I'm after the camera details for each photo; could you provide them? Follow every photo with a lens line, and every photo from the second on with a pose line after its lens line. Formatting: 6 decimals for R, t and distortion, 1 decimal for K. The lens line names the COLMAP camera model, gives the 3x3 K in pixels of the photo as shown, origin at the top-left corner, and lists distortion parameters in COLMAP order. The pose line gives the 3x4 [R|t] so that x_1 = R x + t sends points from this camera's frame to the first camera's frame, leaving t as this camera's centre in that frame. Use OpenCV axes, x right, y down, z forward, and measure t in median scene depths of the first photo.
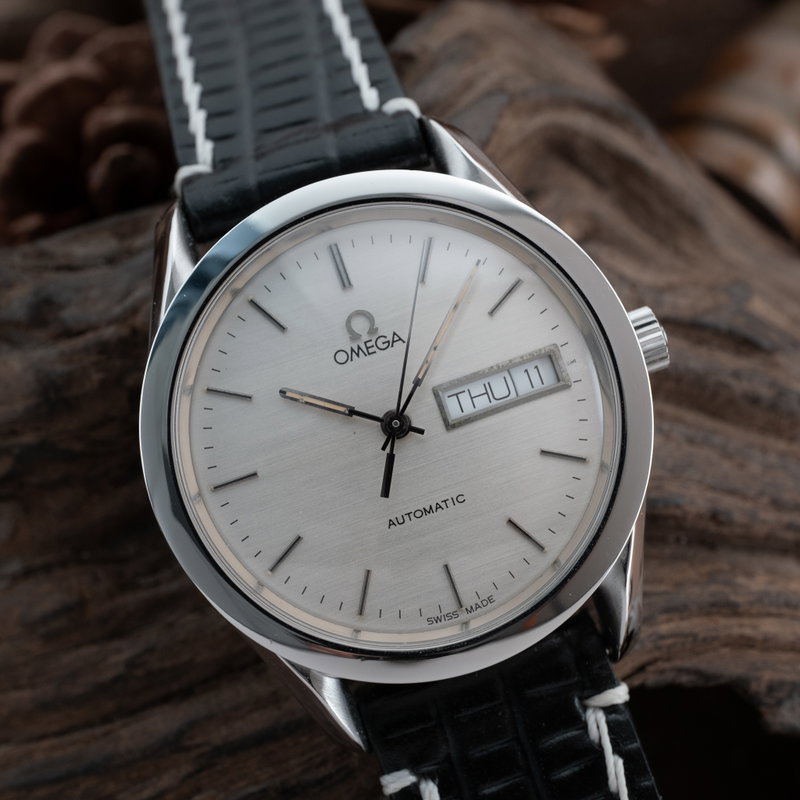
lens RADIAL K [[1401.5, 0, 400.0], [0, 1401.5, 400.0], [0, 0, 1]] dist [0.041914, -0.019754]
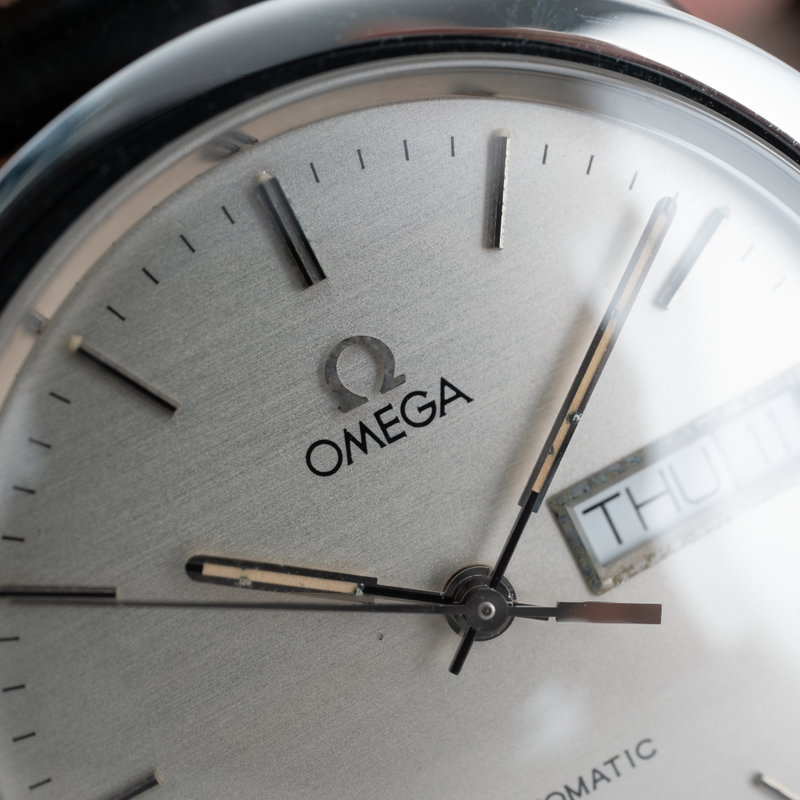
lens RADIAL K [[1401.5, 0, 400.0], [0, 1401.5, 400.0], [0, 0, 1]] dist [0.041914, -0.019754]
pose [[0.977405, -0.134822, 0.162796, -0.084561], [0.121134, 0.988428, 0.091307, -0.081888], [-0.173222, -0.069524, 0.982426, 0.600320]]
